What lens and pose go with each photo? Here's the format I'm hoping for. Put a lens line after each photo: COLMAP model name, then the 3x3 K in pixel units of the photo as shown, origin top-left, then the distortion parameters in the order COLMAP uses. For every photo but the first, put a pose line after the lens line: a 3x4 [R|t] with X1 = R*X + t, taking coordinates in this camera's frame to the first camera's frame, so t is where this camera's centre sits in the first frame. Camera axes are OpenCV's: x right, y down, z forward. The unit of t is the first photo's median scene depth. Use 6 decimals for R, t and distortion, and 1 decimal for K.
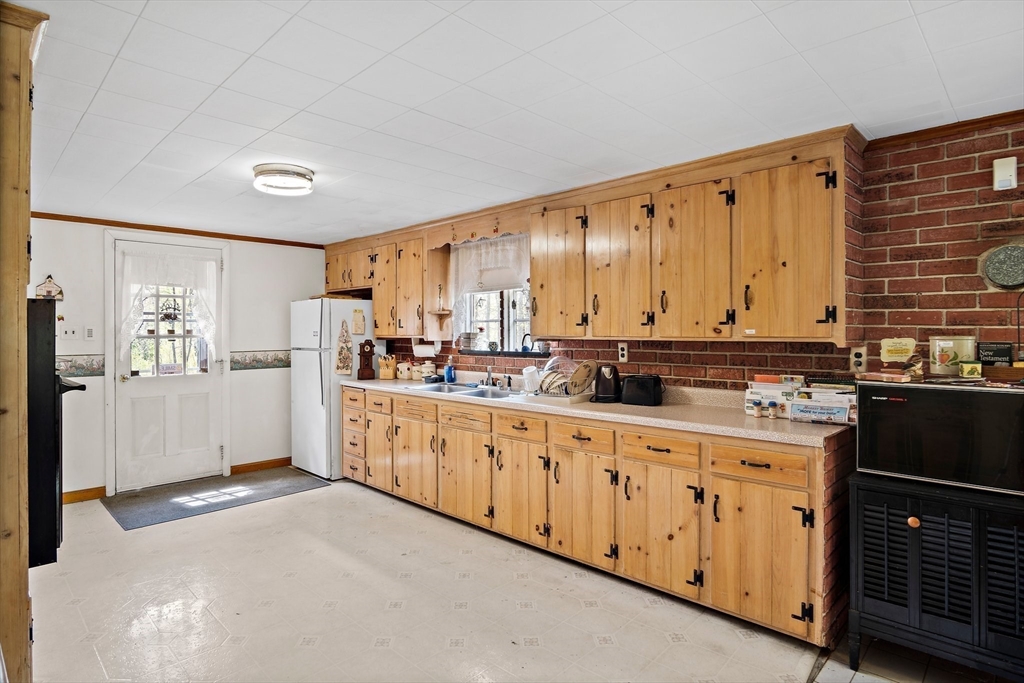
lens RADIAL K [[550.7, 0, 512.2], [0, 550.7, 332.3], [0, 0, 1]] dist [-0.027919, 0.003437]
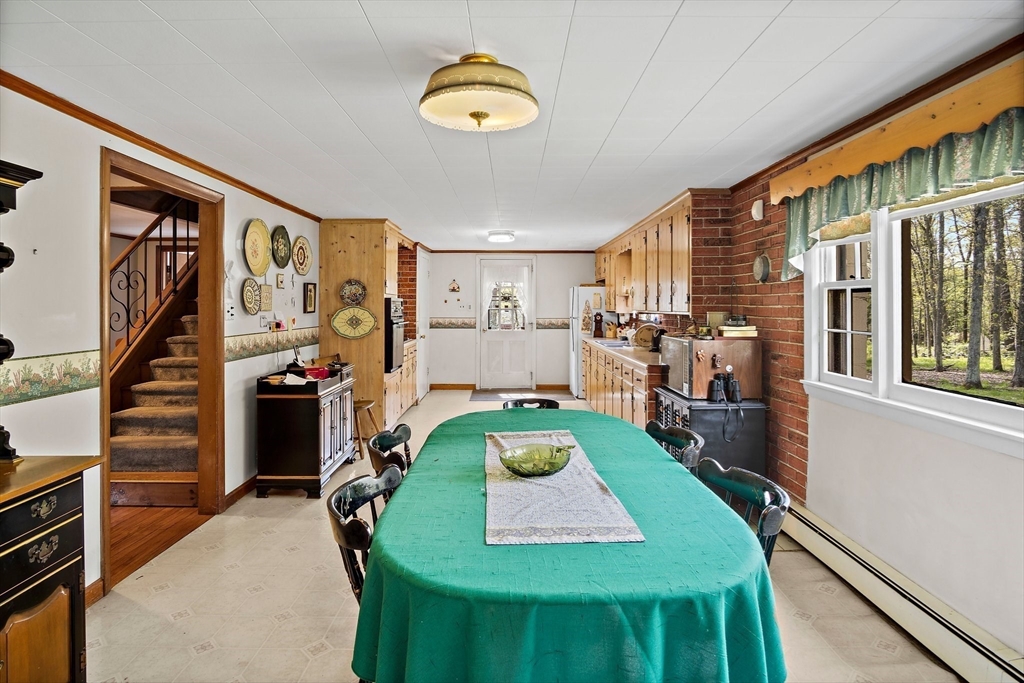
lens RADIAL K [[550.7, 0, 510.2], [0, 550.7, 313.5], [0, 0, 1]] dist [-0.027919, 0.003437]
pose [[0.700581, 0.012562, -0.713463, 0.784404], [-0.003868, 0.999897, 0.013807, -0.004182], [0.713563, -0.006914, 0.700557, -0.328652]]
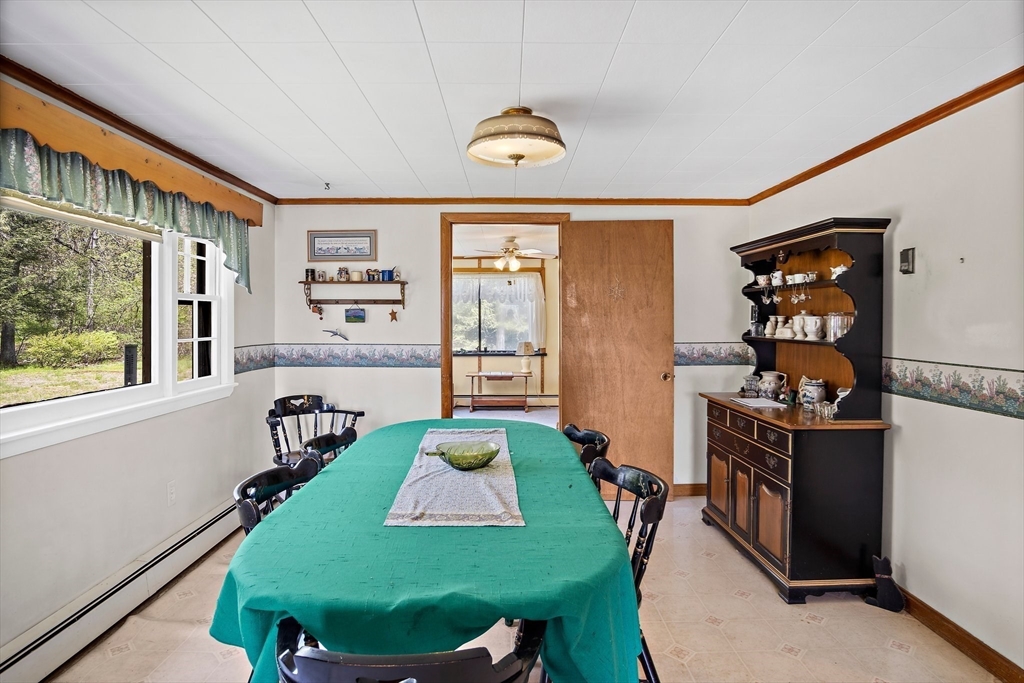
lens RADIAL K [[550.7, 0, 512.9], [0, 550.7, 323.5], [0, 0, 1]] dist [-0.027919, 0.003437]
pose [[-0.706539, -0.002648, 0.707669, 0.080579], [0.004972, 0.999950, 0.008705, -0.000854], [-0.707656, 0.009669, -0.706491, 0.338337]]
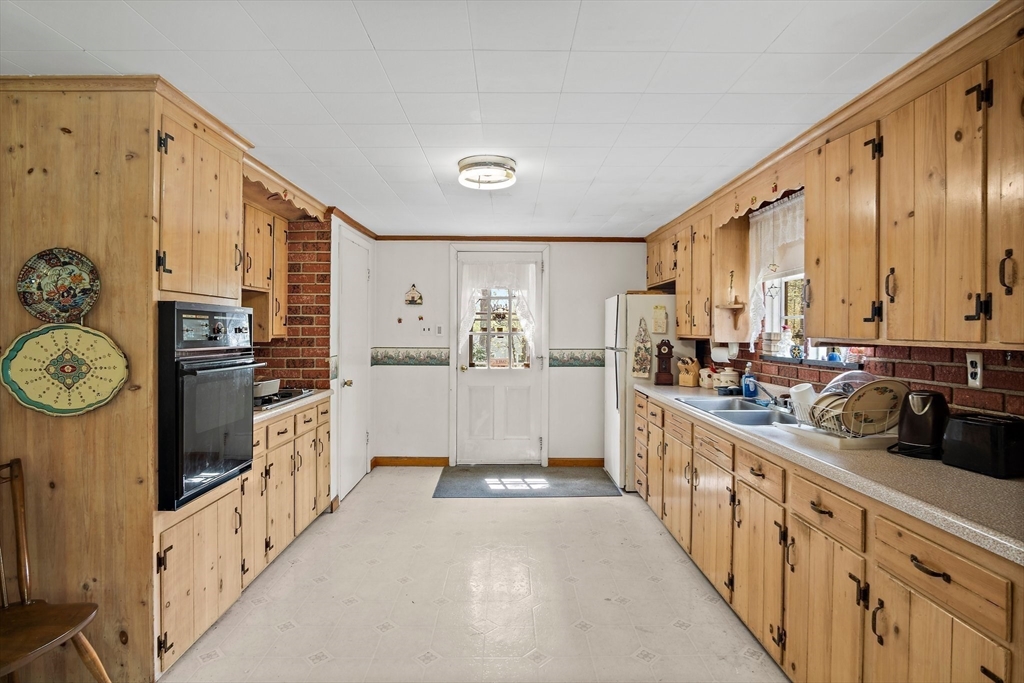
lens RADIAL K [[550.7, 0, 508.0], [0, 550.7, 334.7], [0, 0, 1]] dist [-0.027919, 0.003437]
pose [[0.703316, 0.011171, -0.710790, 0.209461], [-0.007700, 0.999938, 0.008096, 0.000147], [0.710836, -0.000221, 0.703358, 0.234612]]
